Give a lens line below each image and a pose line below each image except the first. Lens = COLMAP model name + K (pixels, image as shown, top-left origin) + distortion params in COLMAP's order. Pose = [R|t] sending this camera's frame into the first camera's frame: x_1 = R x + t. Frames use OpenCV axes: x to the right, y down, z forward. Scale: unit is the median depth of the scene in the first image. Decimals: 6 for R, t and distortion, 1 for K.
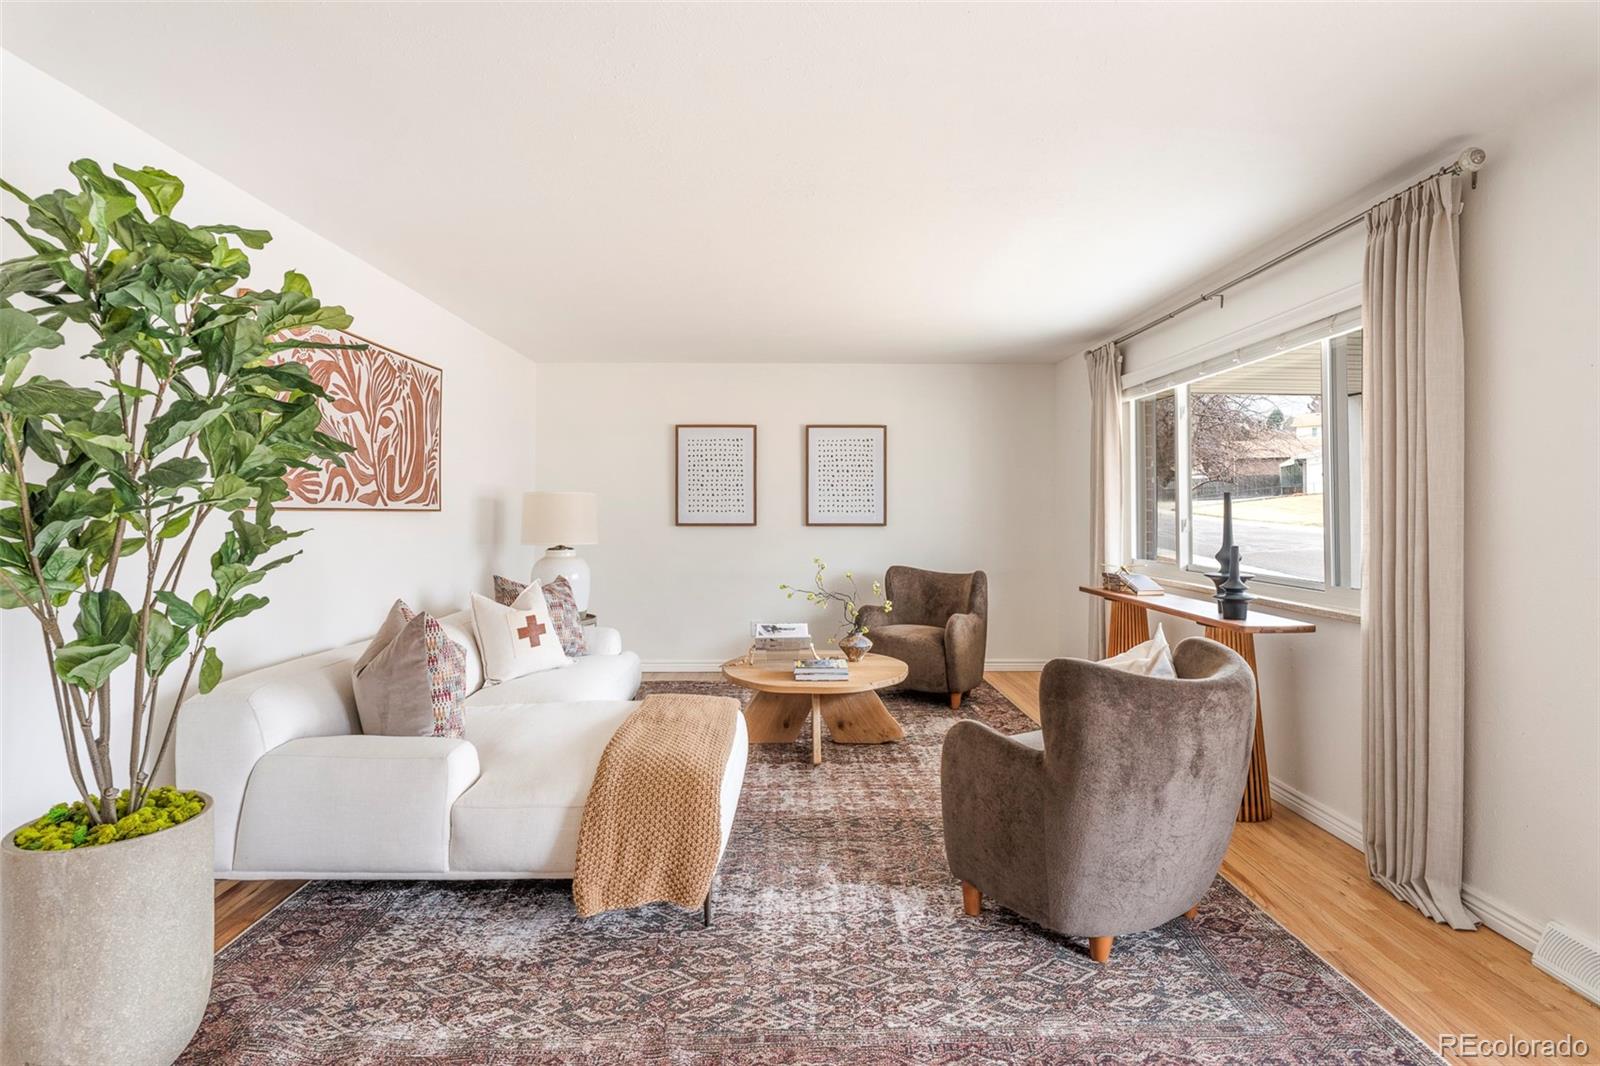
lens RADIAL K [[777.4, 0, 802.9], [0, 777.4, 499.6], [0, 0, 1]] dist [-0.001124, -0.000208]
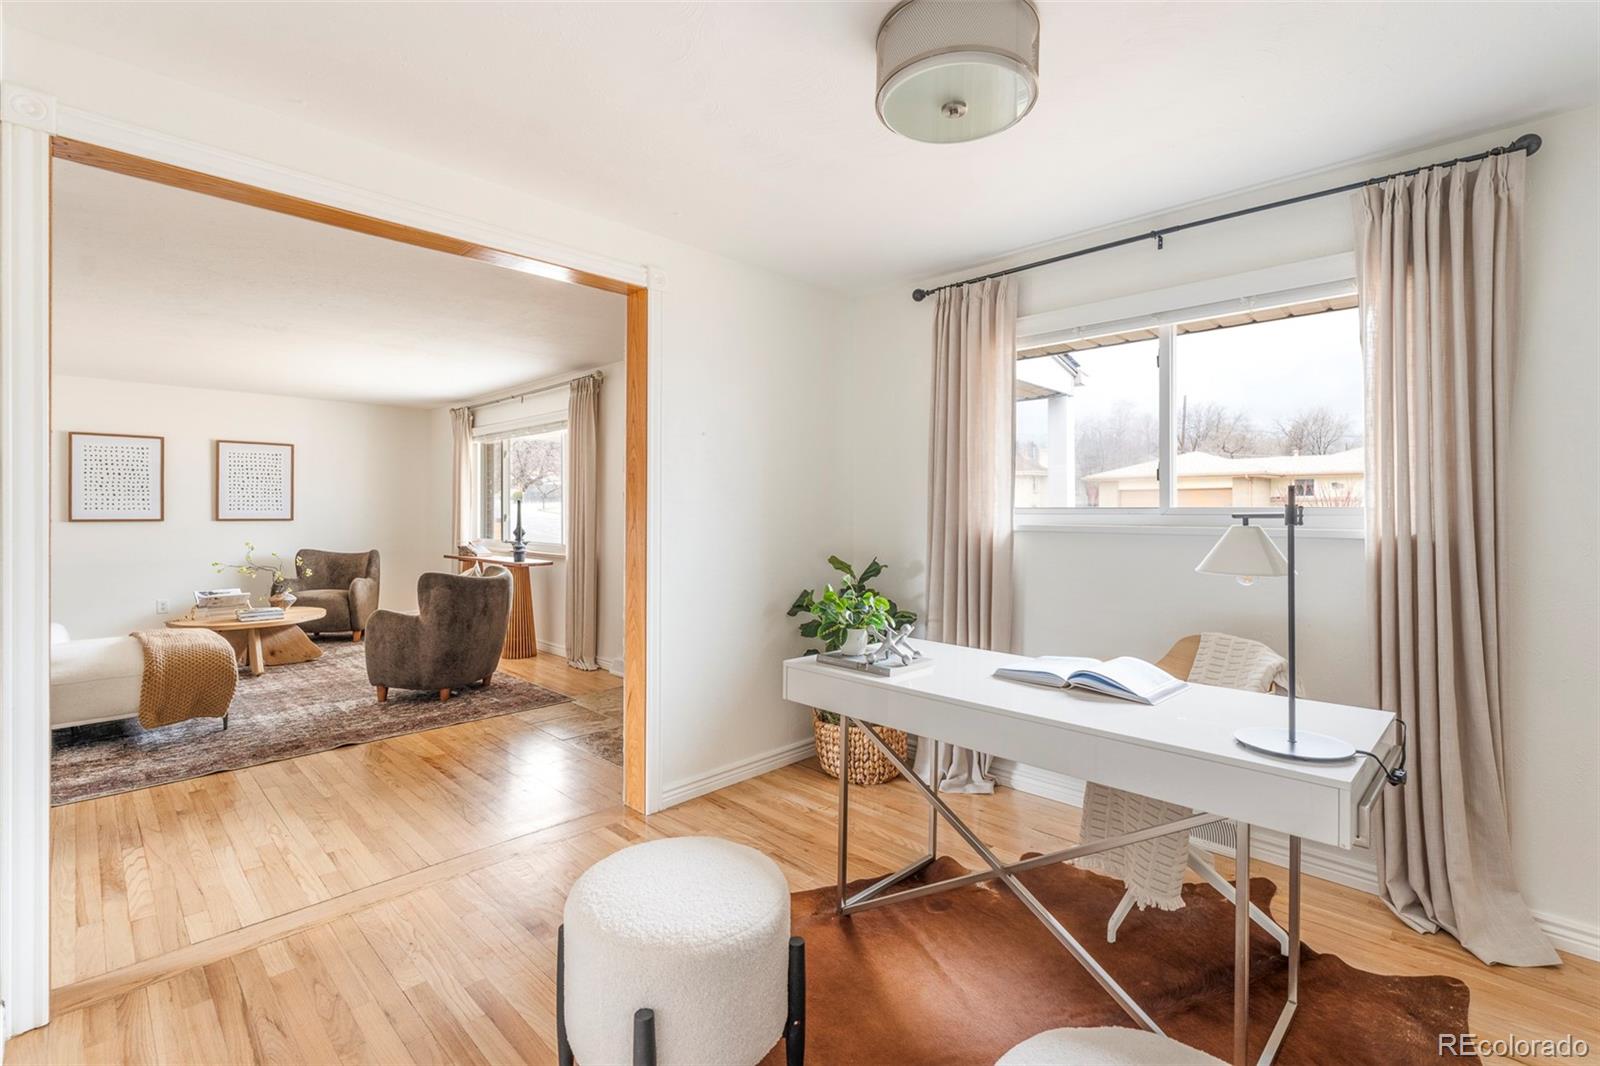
lens RADIAL K [[730.1, 0, 798.5], [0, 730.1, 513.2], [0, 0, 1]] dist [-0.002429, 0.000533]
pose [[0.714289, -0.000591, 0.699851, -0.189335], [-0.013244, 0.999809, 0.014362, -0.009694], [-0.699726, -0.019528, 0.714145, -0.626793]]
